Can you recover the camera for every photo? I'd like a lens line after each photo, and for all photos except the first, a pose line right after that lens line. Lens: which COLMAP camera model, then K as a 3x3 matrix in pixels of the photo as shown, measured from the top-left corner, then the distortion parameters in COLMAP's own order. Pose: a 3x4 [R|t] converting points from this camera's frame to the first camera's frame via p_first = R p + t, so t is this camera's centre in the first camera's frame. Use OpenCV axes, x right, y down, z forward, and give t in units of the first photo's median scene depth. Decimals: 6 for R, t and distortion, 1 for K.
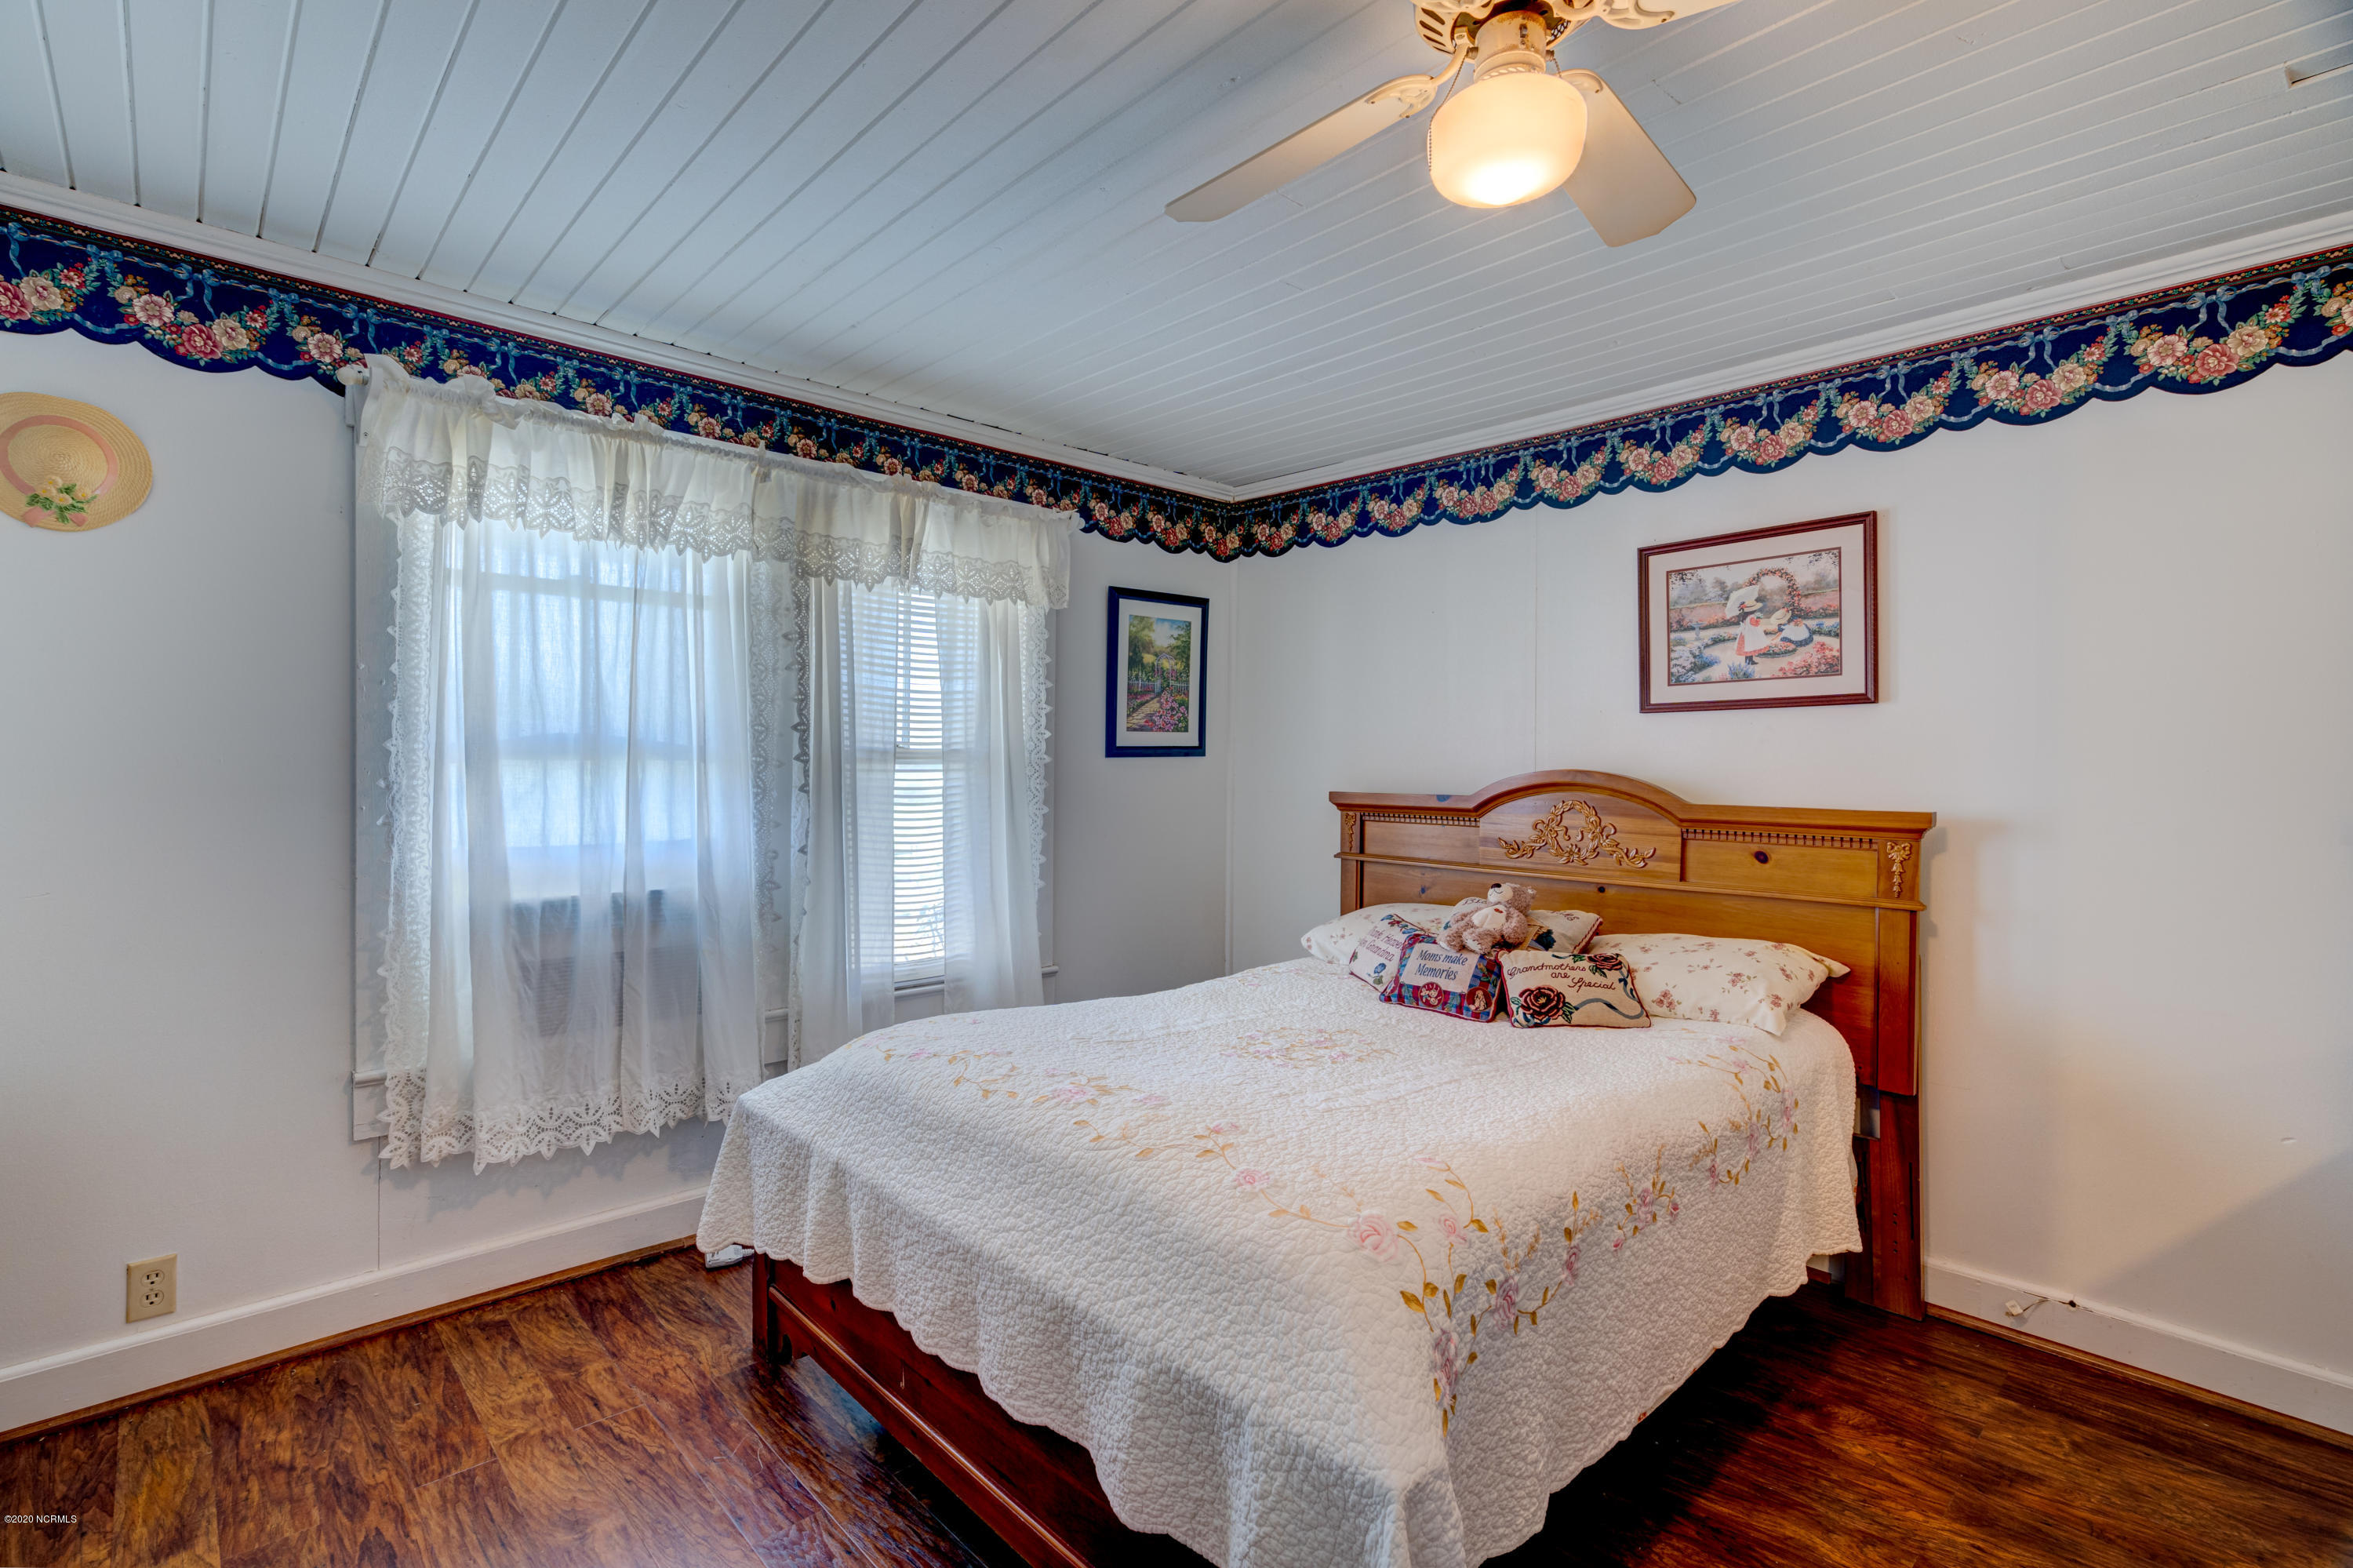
lens RADIAL K [[1074.1, 0, 1160.1], [0, 1074.1, 778.7], [0, 0, 1]] dist [0.002017, 0.000516]
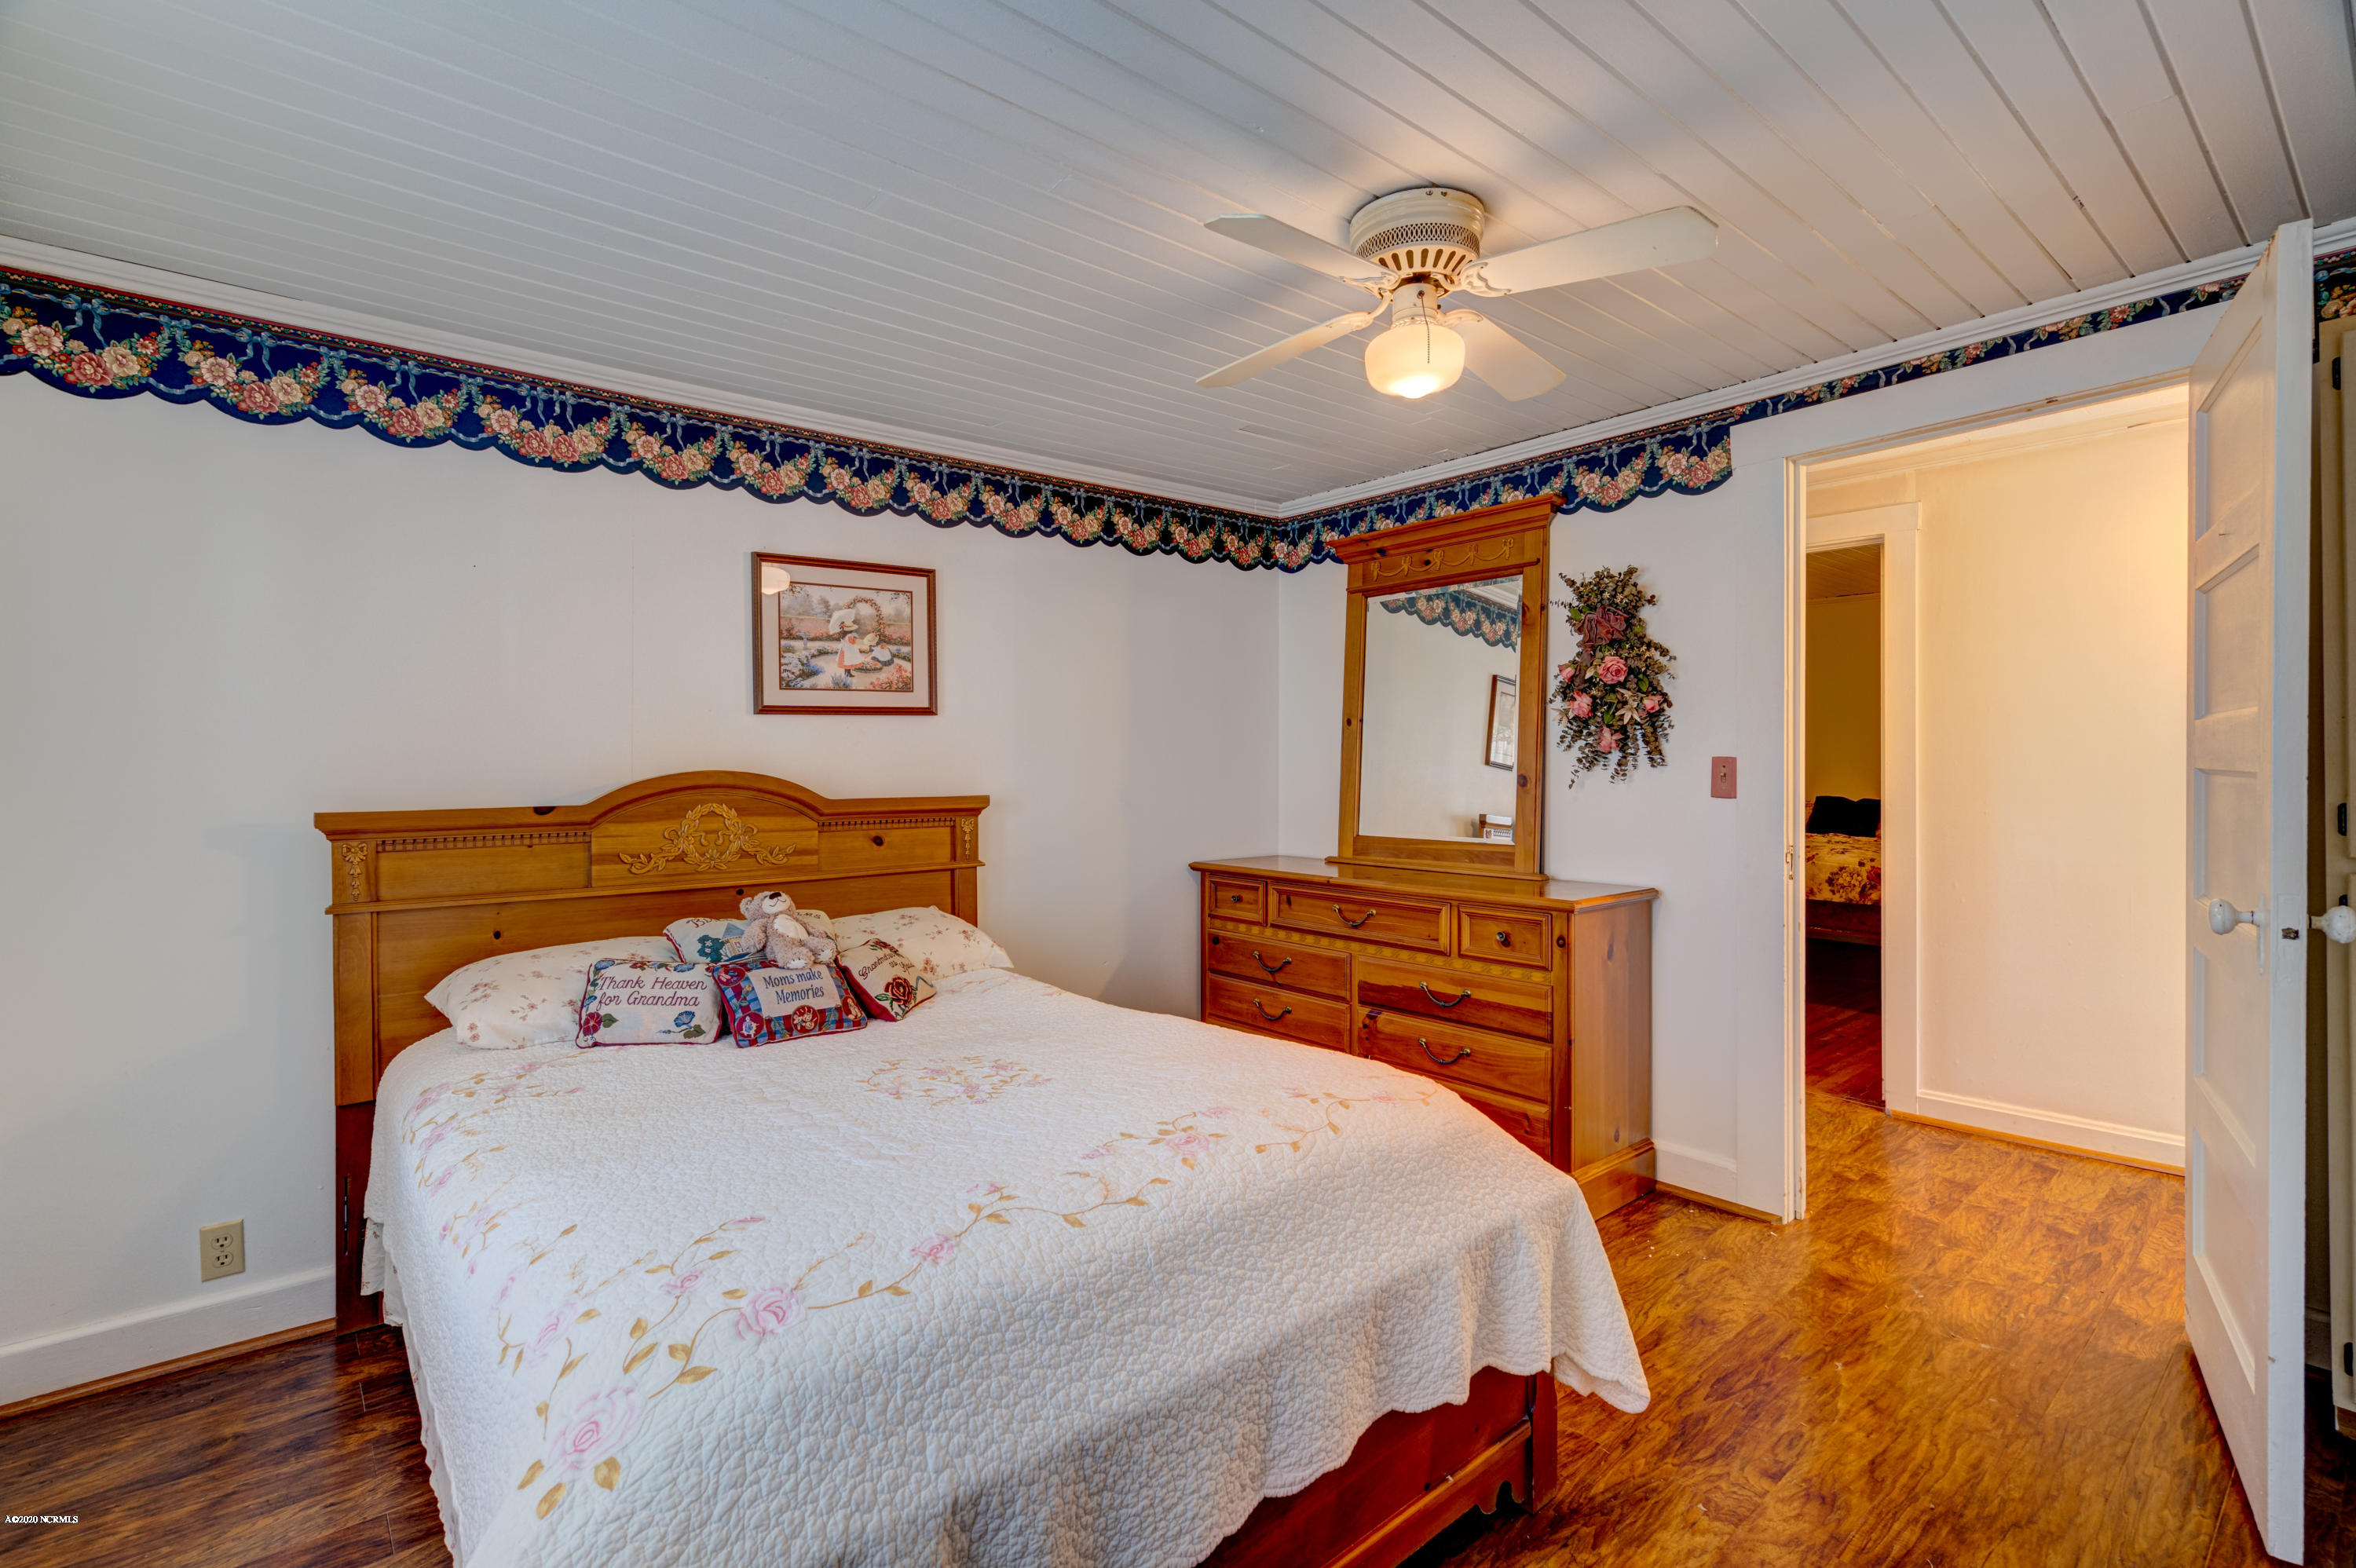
lens RADIAL K [[1075.4, 0, 1161.5], [0, 1075.4, 767.5], [0, 0, 1]] dist [0.002017, 0.000516]
pose [[0.059549, -0.008459, 0.998190, -0.590054], [0.026741, 0.999619, 0.006876, -0.007747], [-0.997867, 0.026284, 0.059752, 0.602396]]
